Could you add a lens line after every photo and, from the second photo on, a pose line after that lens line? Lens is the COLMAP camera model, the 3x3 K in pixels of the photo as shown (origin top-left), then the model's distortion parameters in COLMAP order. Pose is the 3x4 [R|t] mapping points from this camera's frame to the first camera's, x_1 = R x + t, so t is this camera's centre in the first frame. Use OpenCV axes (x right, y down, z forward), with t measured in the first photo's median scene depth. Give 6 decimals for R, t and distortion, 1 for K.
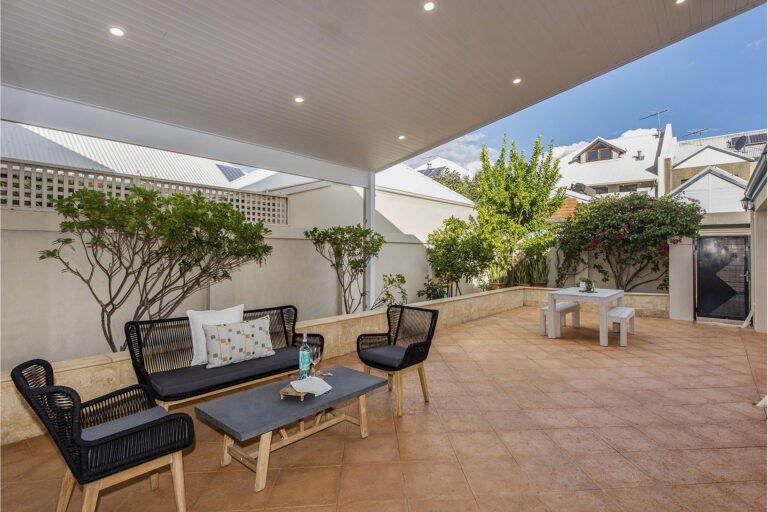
lens RADIAL K [[393.3, 0, 386.3], [0, 393.3, 253.8], [0, 0, 1]] dist [-0.014964, -0.000302]
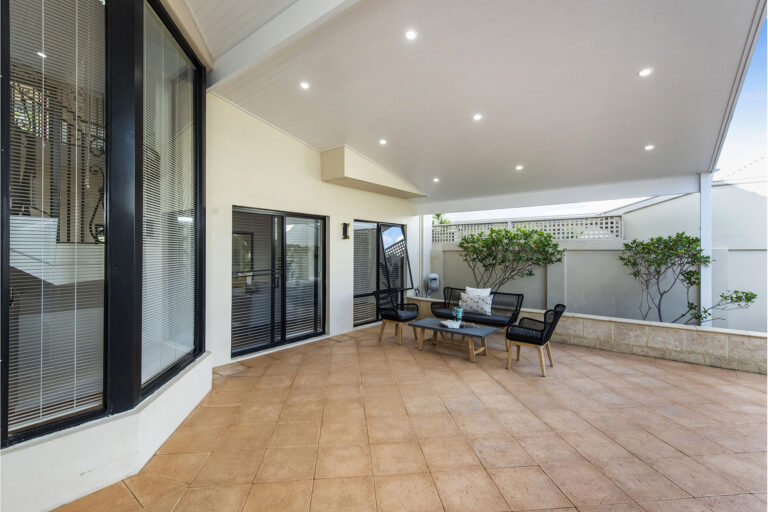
lens RADIAL K [[325.8, 0, 390.7], [0, 325.8, 254.8], [0, 0, 1]] dist [0.002708, 0.000268]
pose [[0.050166, 0.000935, -0.998740, 0.522808], [-0.005441, 0.999985, 0.000663, -0.015995], [0.998726, 0.005401, 0.050171, 0.188646]]
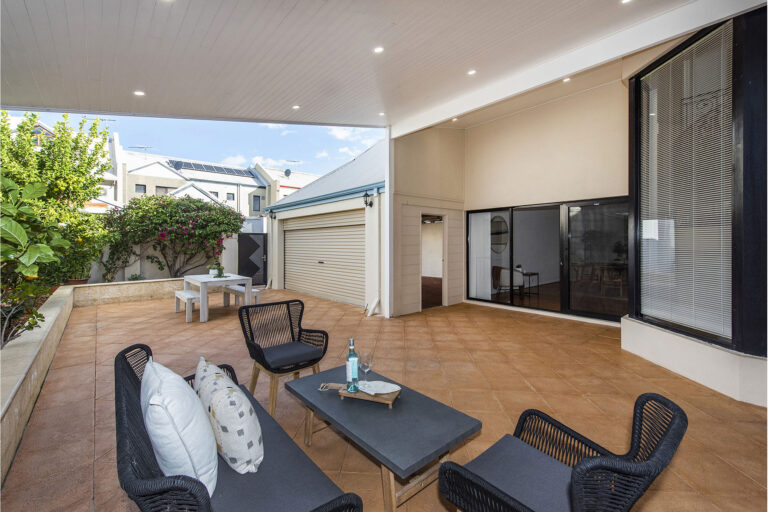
lens RADIAL K [[325.1, 0, 377.0], [0, 325.1, 242.5], [0, 0, 1]] dist [0.003388, 0.000106]
pose [[0.159650, -0.004095, 0.987165, -0.324627], [0.012337, 0.999922, 0.002152, -0.004895], [-0.987097, 0.011835, 0.159688, 0.287751]]
